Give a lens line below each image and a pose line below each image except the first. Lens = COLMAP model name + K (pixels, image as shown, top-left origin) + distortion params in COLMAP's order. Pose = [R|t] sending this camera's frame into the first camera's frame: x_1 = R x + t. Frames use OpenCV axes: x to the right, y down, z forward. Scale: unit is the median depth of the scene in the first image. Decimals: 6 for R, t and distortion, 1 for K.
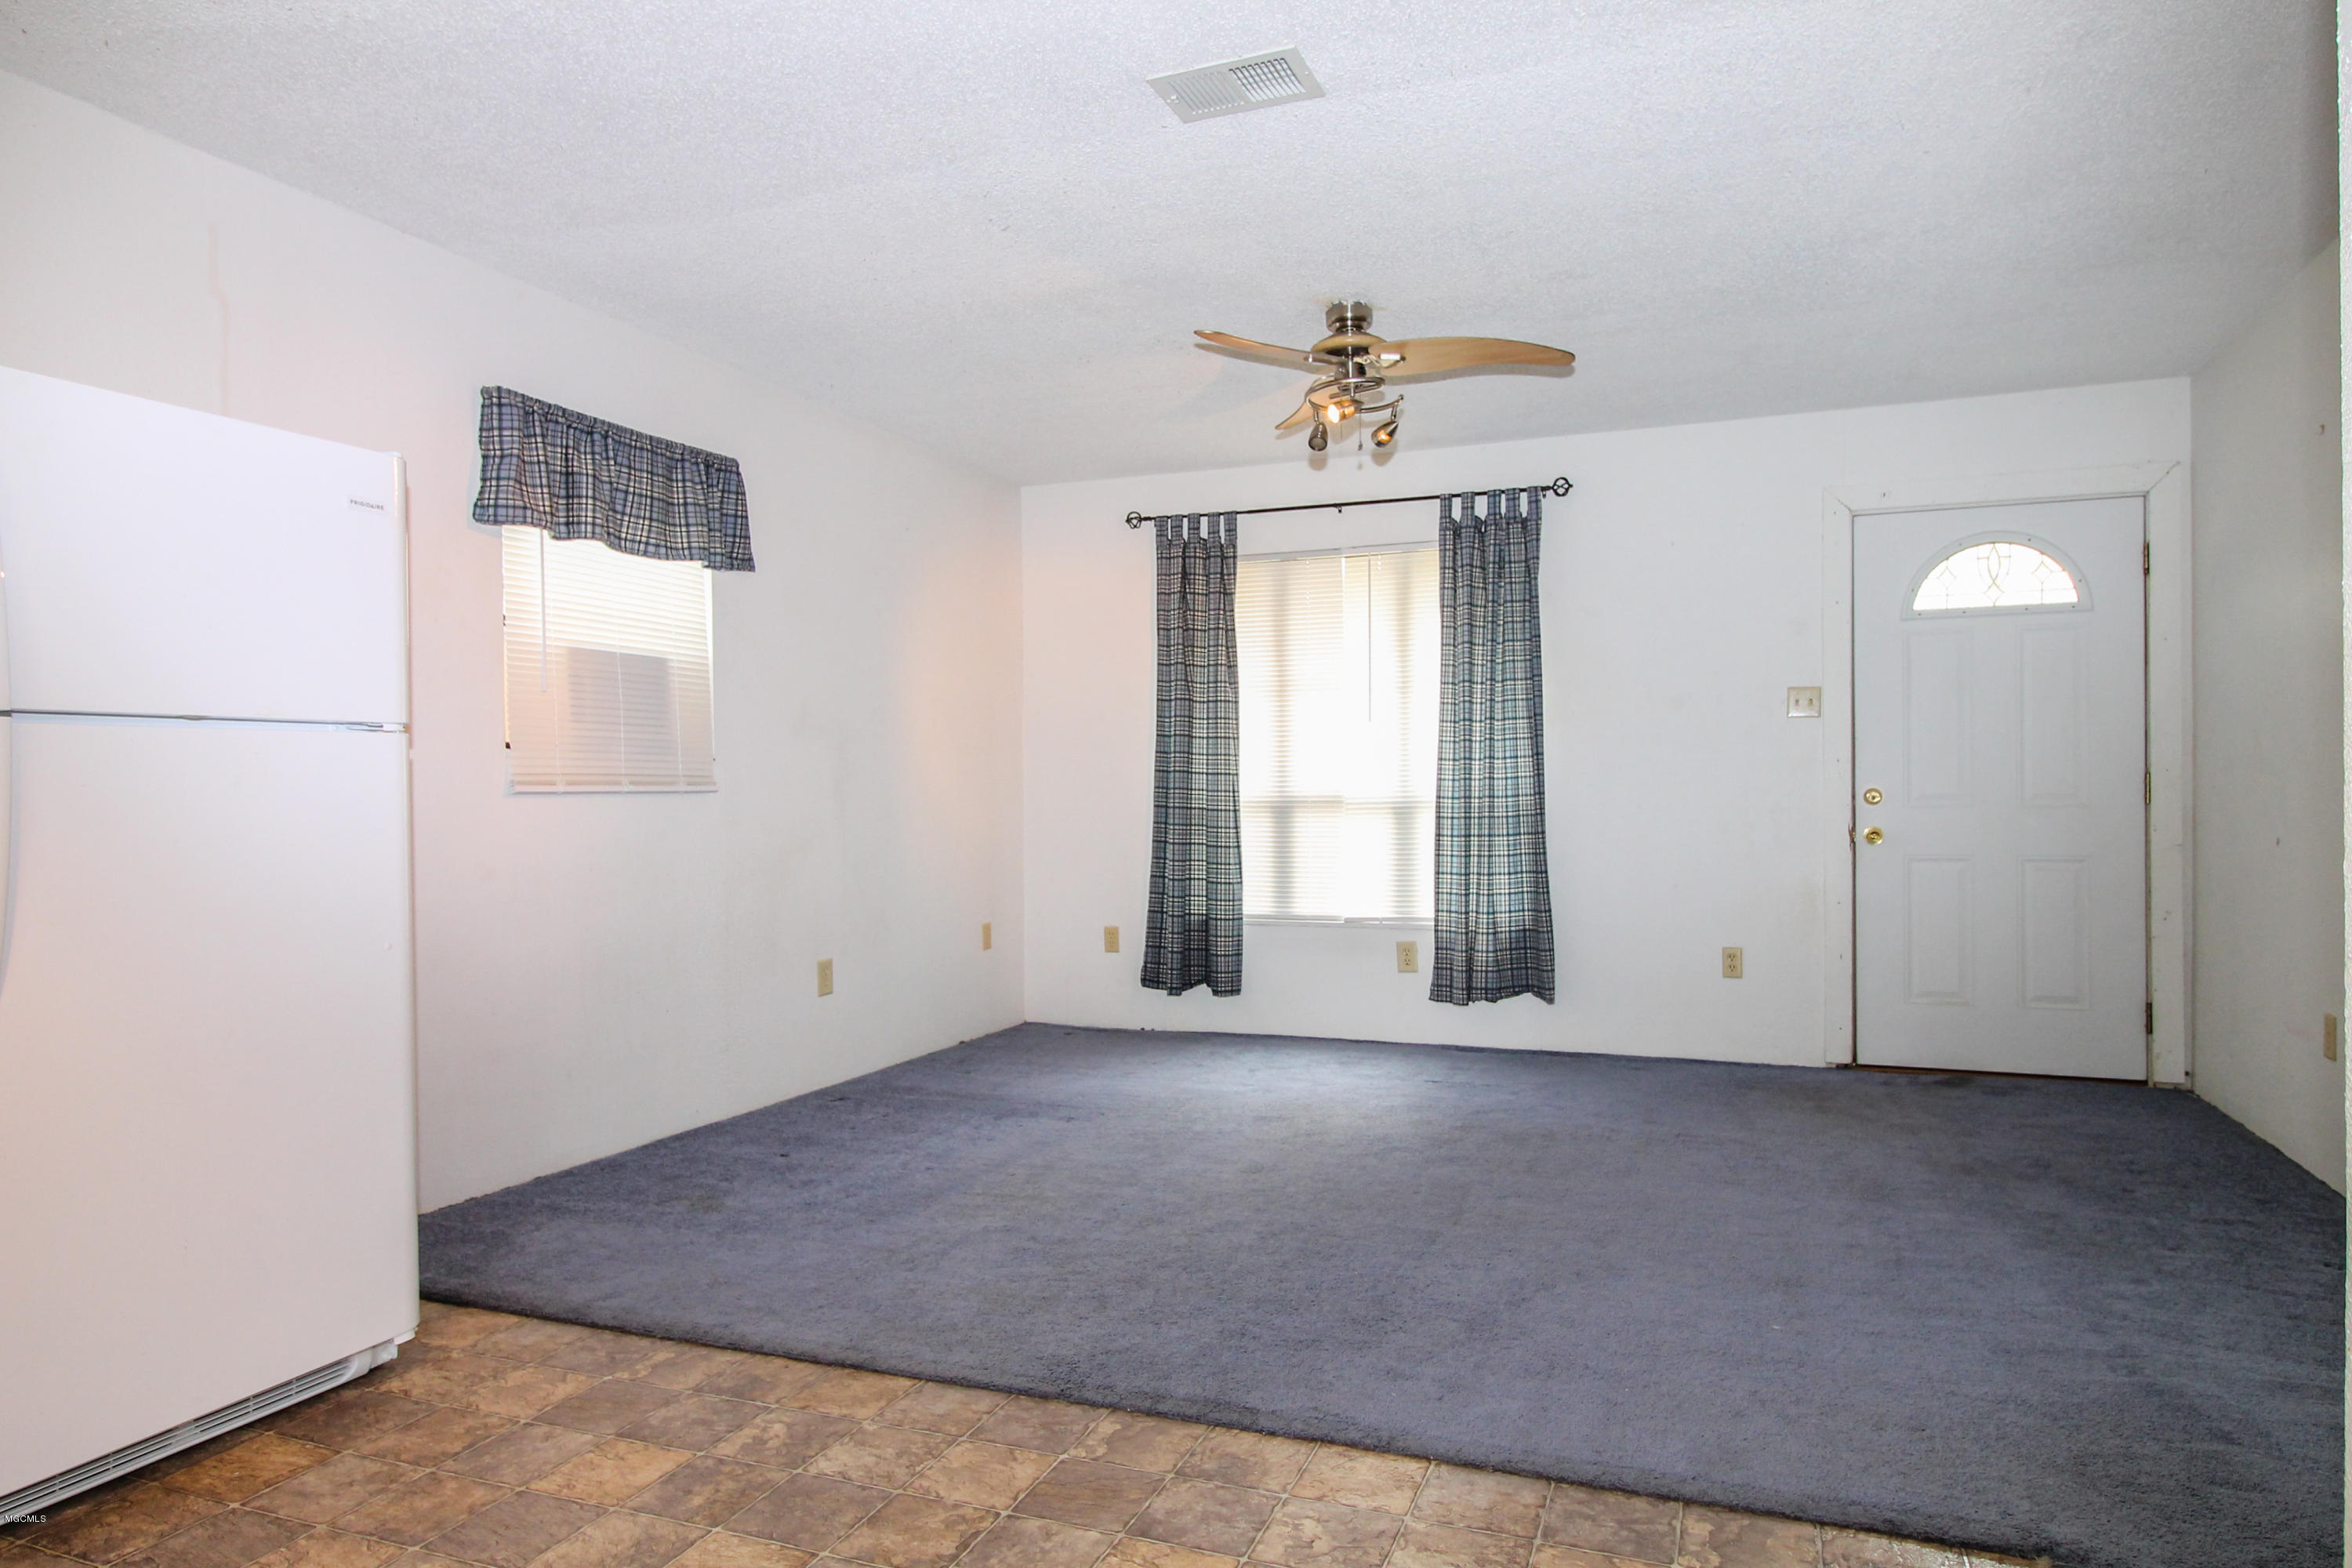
lens RADIAL K [[1420.5, 0, 1176.0], [0, 1420.5, 784.0], [0, 0, 1]] dist [0.009342, -0.002364]
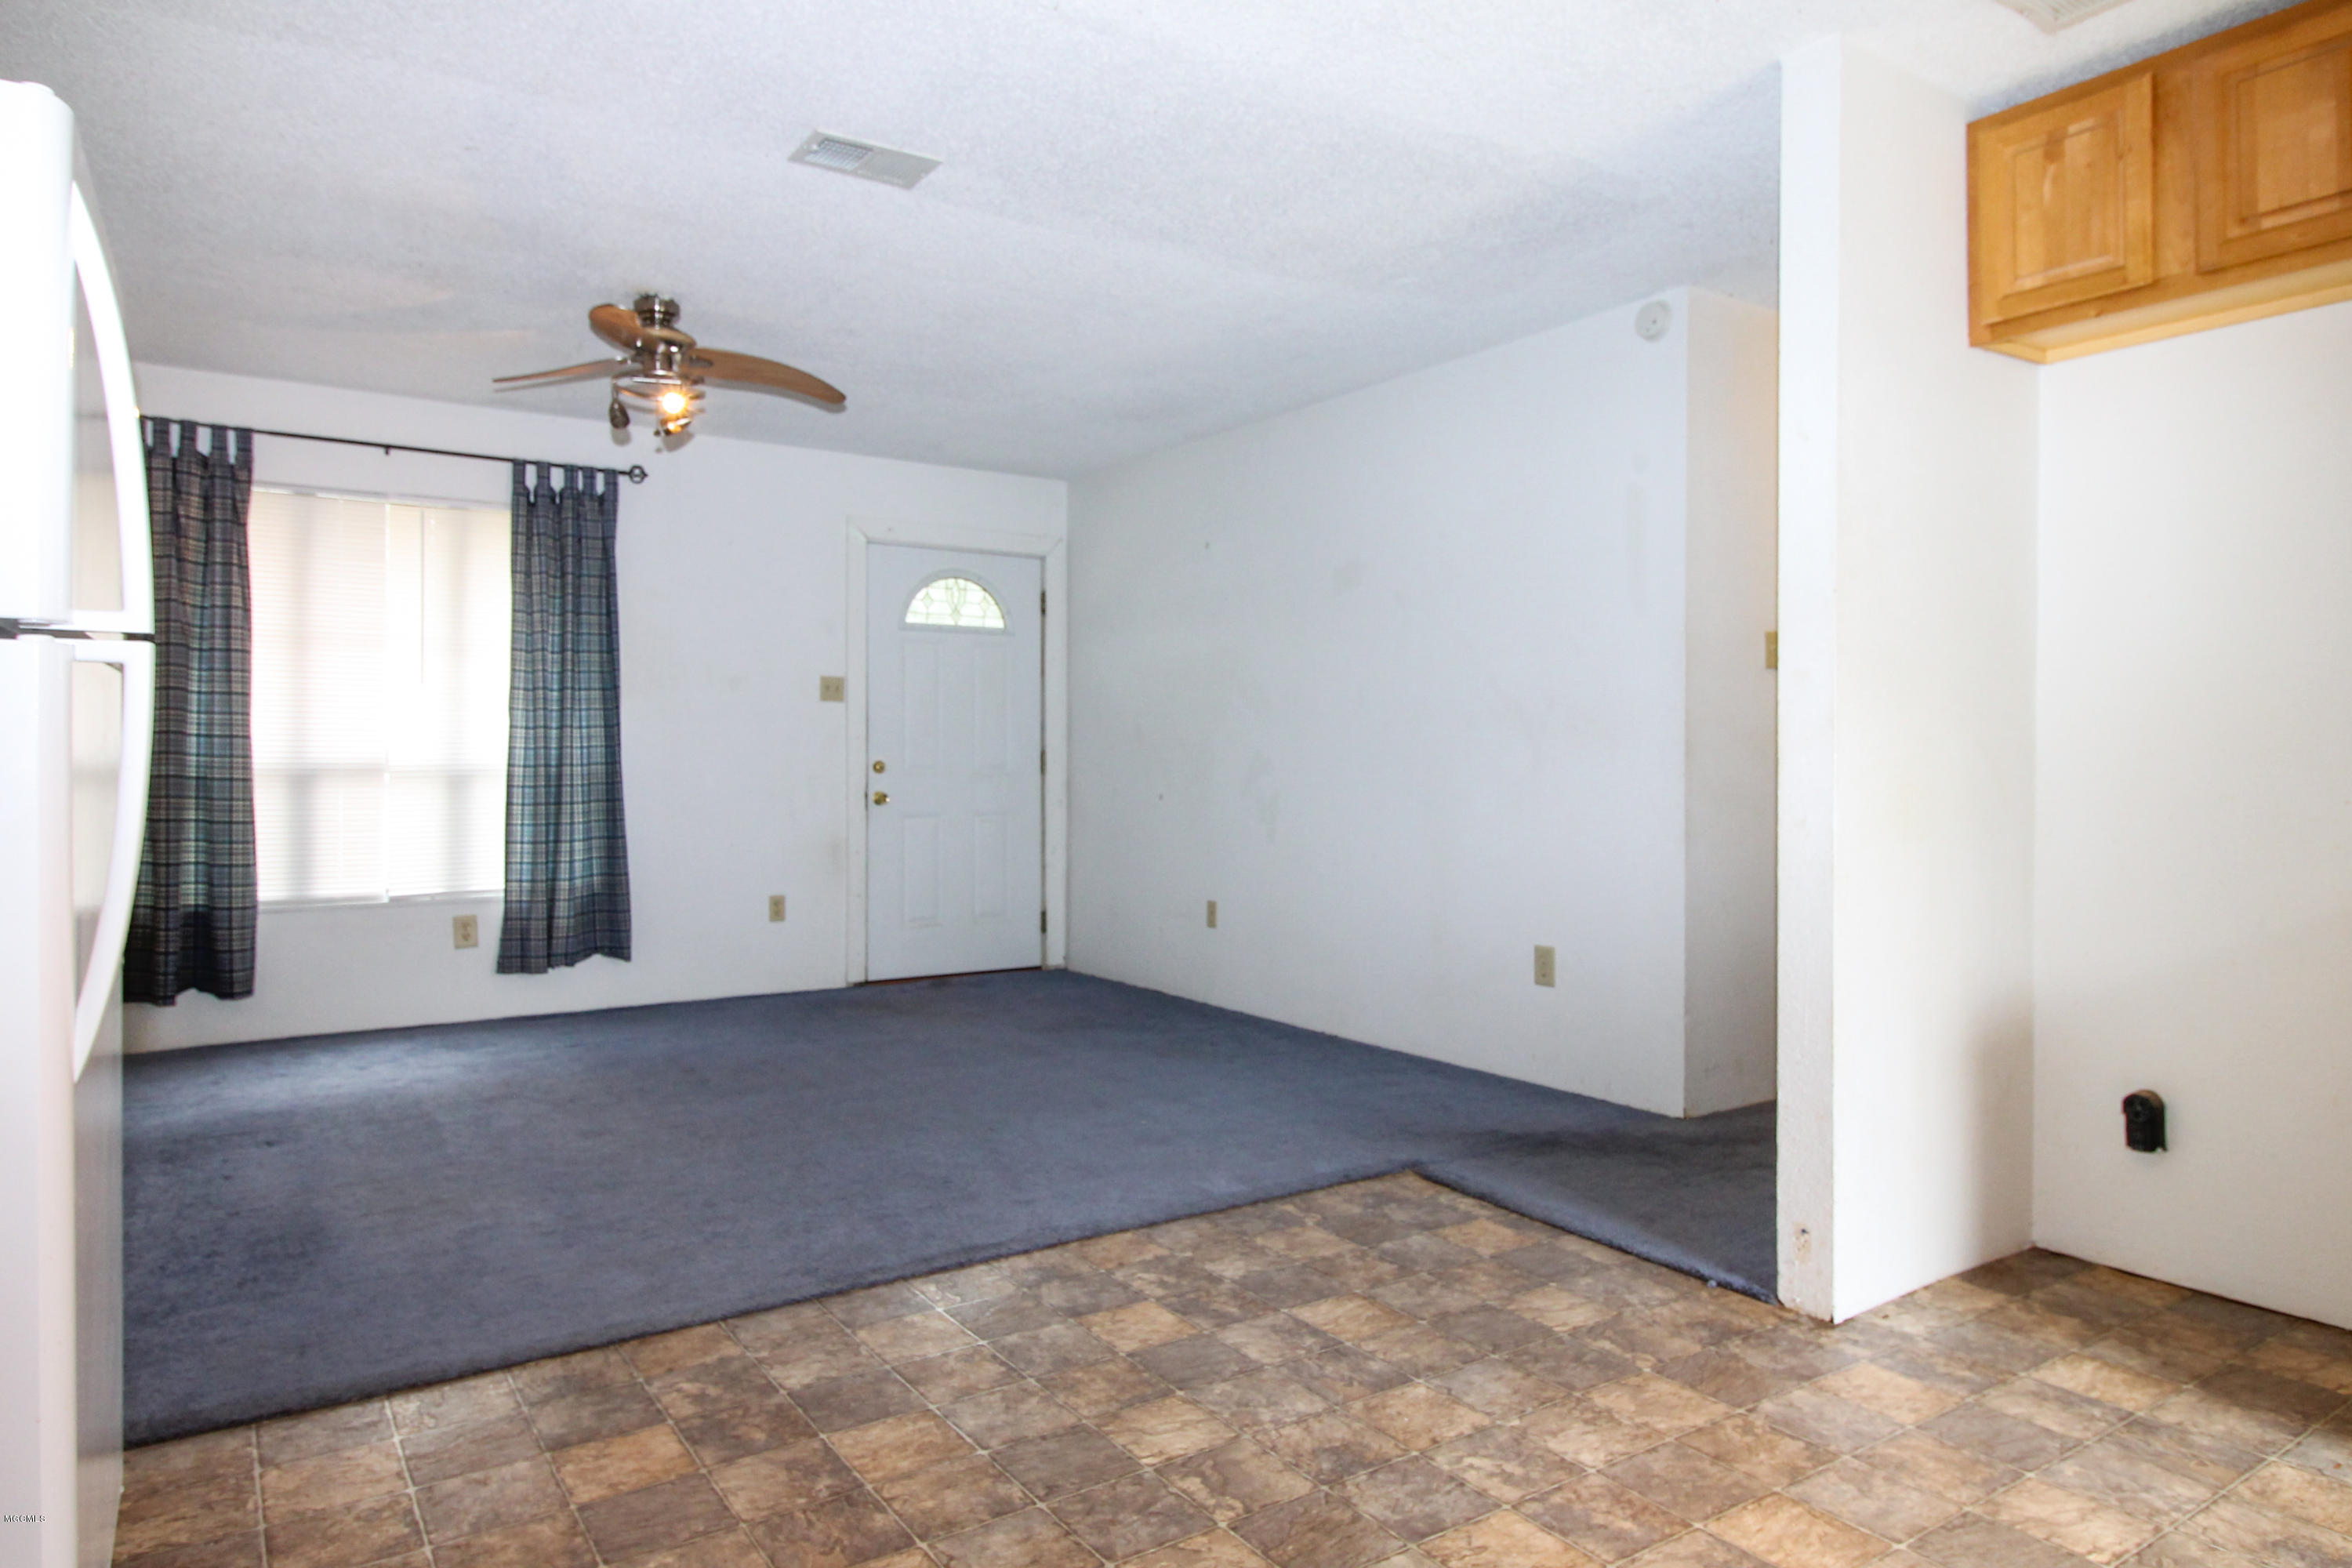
lens RADIAL K [[1420.5, 0, 1176.0], [0, 1420.5, 784.0], [0, 0, 1]] dist [0.009342, -0.002364]
pose [[0.576013, -0.005077, 0.817424, -0.365232], [-0.012060, 0.999819, 0.014708, 0.001753], [-0.817351, -0.018330, 0.575848, 0.055888]]
